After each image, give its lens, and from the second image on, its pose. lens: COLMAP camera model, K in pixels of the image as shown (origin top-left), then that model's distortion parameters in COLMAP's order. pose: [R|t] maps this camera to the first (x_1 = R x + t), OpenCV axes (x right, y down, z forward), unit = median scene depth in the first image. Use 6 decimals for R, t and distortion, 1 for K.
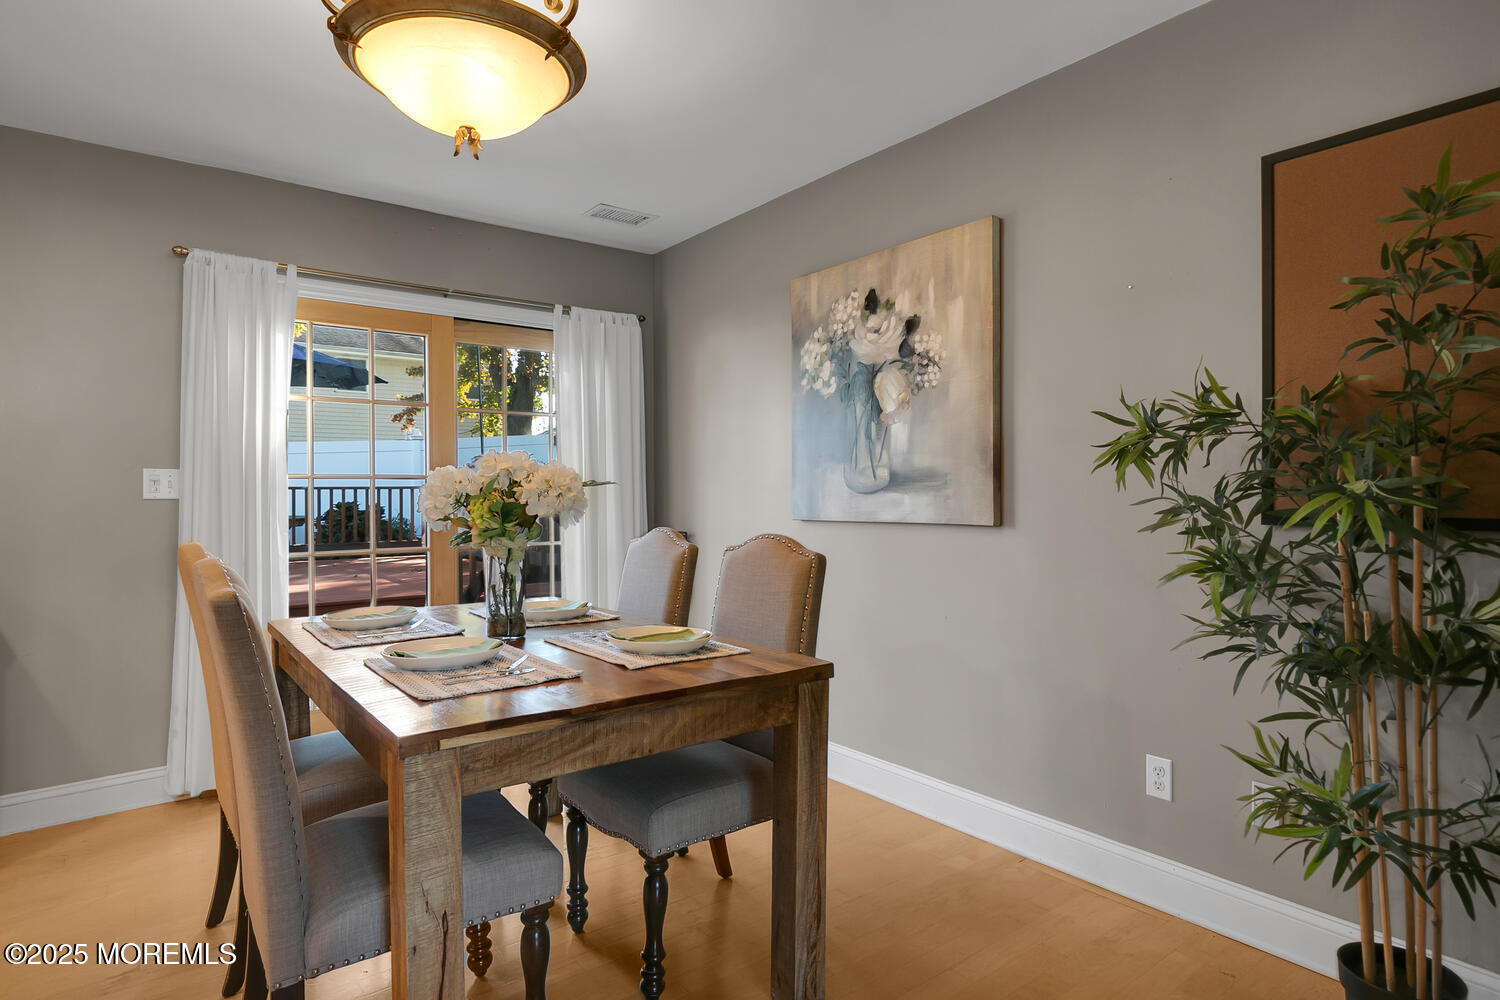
lens RADIAL K [[806.0, 0, 756.7], [0, 806.0, 496.9], [0, 0, 1]] dist [-0.003546, -0.000563]
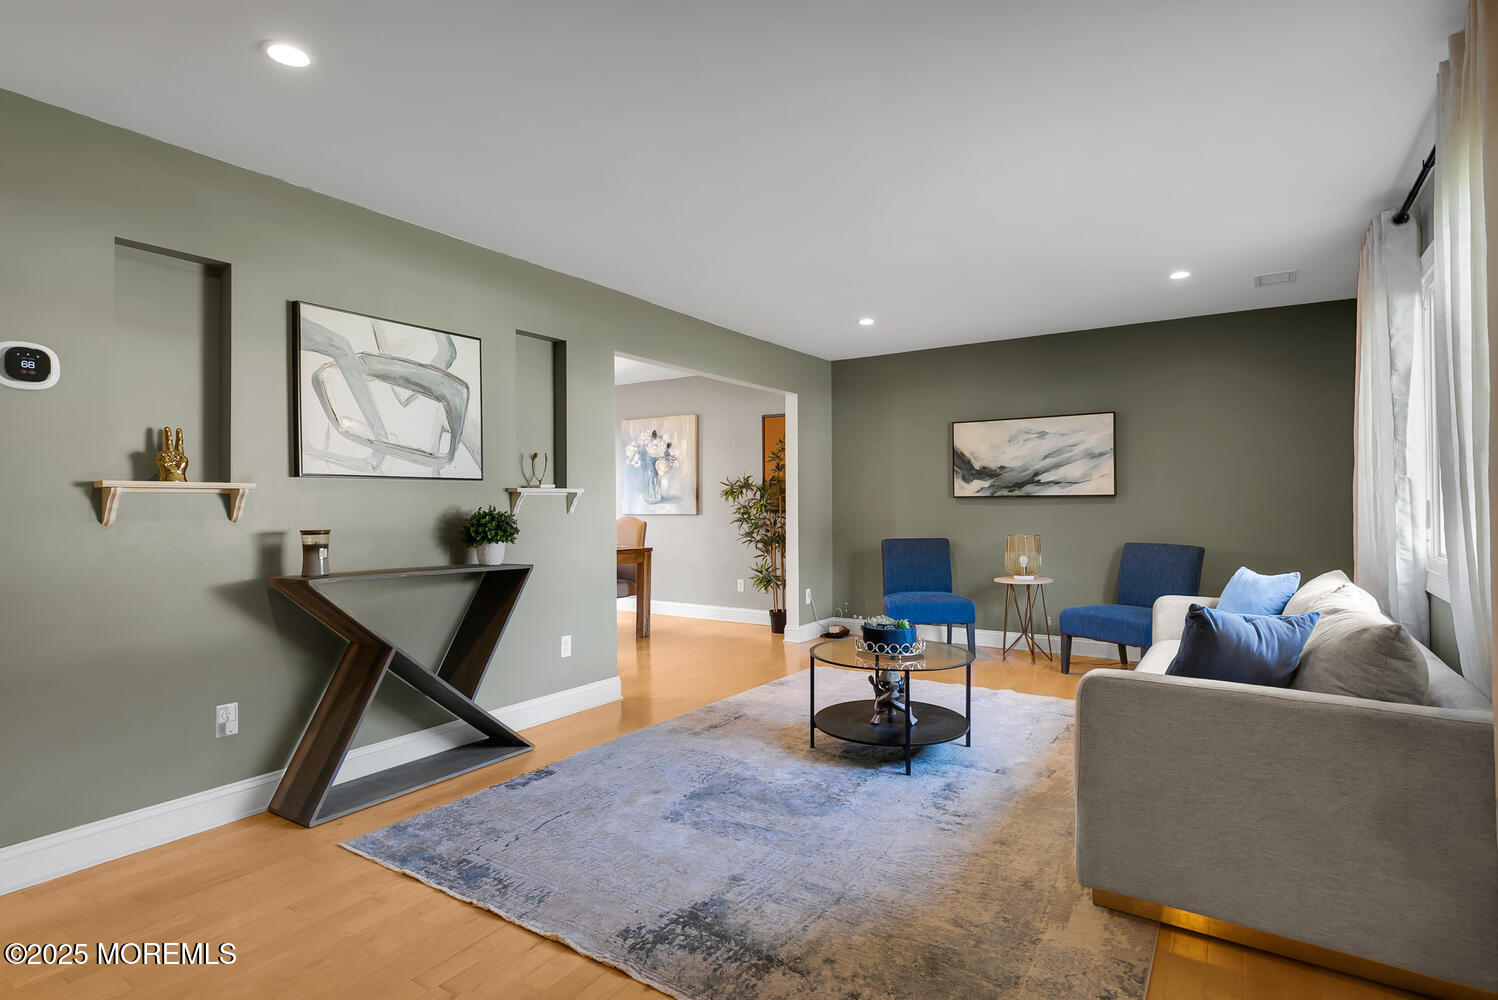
lens RADIAL K [[759.2, 0, 753.7], [0, 759.2, 501.1], [0, 0, 1]] dist [0.000448, 0.000002]
pose [[0.944746, 0.004018, 0.327778, -0.394895], [-0.000792, 0.999950, -0.009975, 0.011933], [-0.327802, 0.009164, 0.944702, -1.598955]]
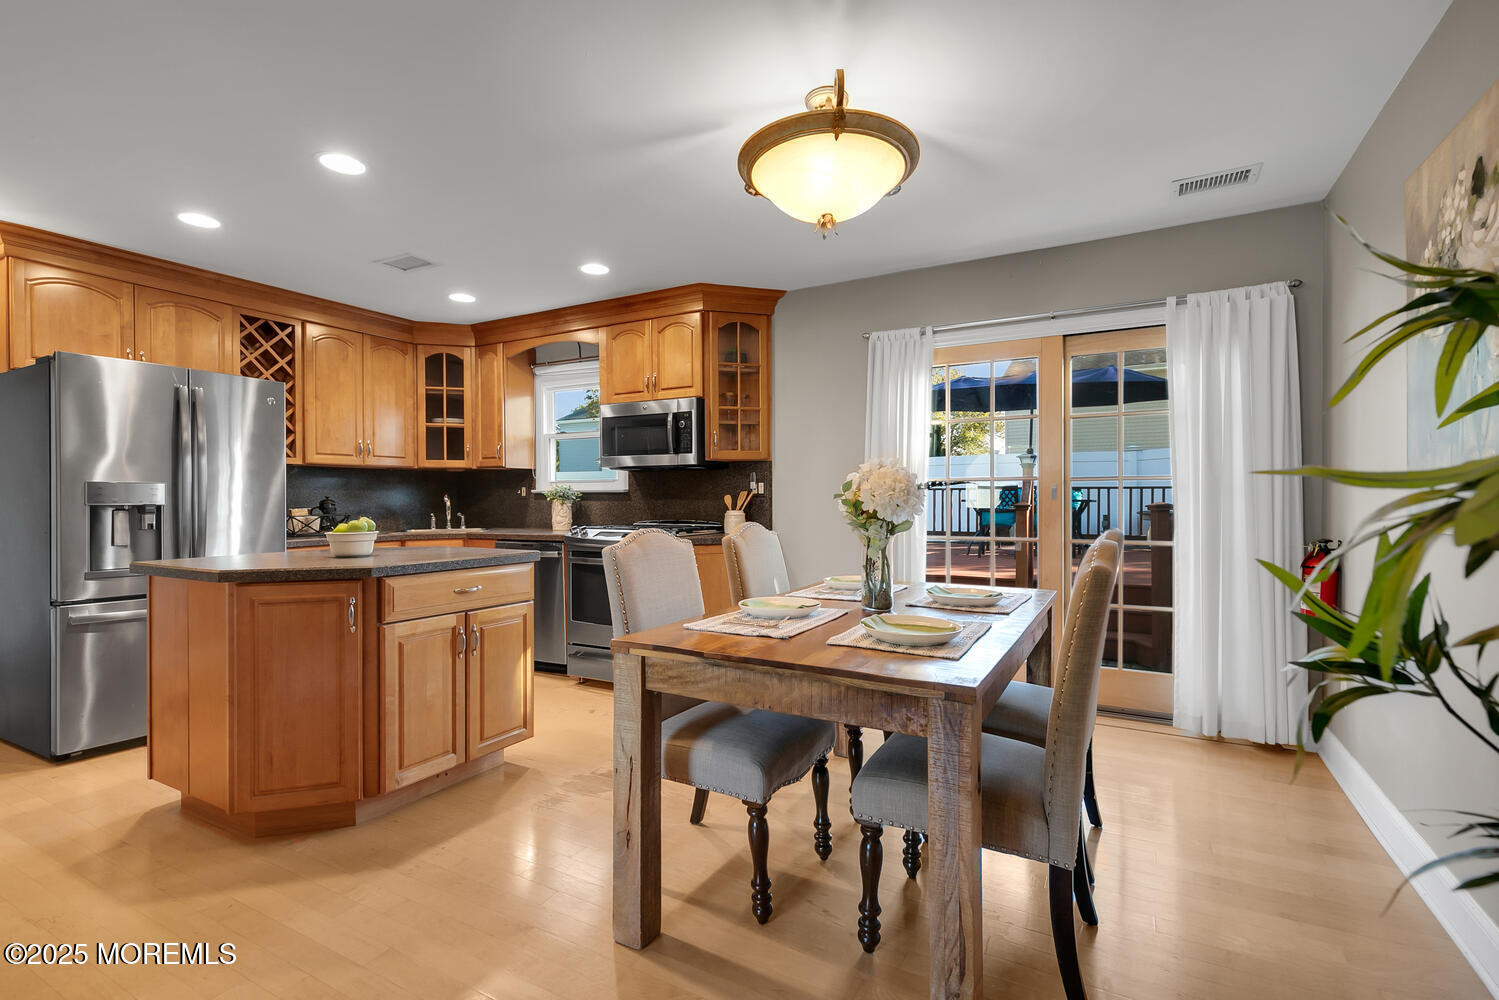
lens RADIAL K [[670.7, 0, 753.8], [0, 670.7, 500.8], [0, 0, 1]] dist [-0.002302, 0.000008]
pose [[0.403381, 0.008241, -0.914995, 0.400761], [-0.000145, 0.999960, 0.008942, -0.001399], [0.915032, -0.003474, 0.403366, 0.298412]]
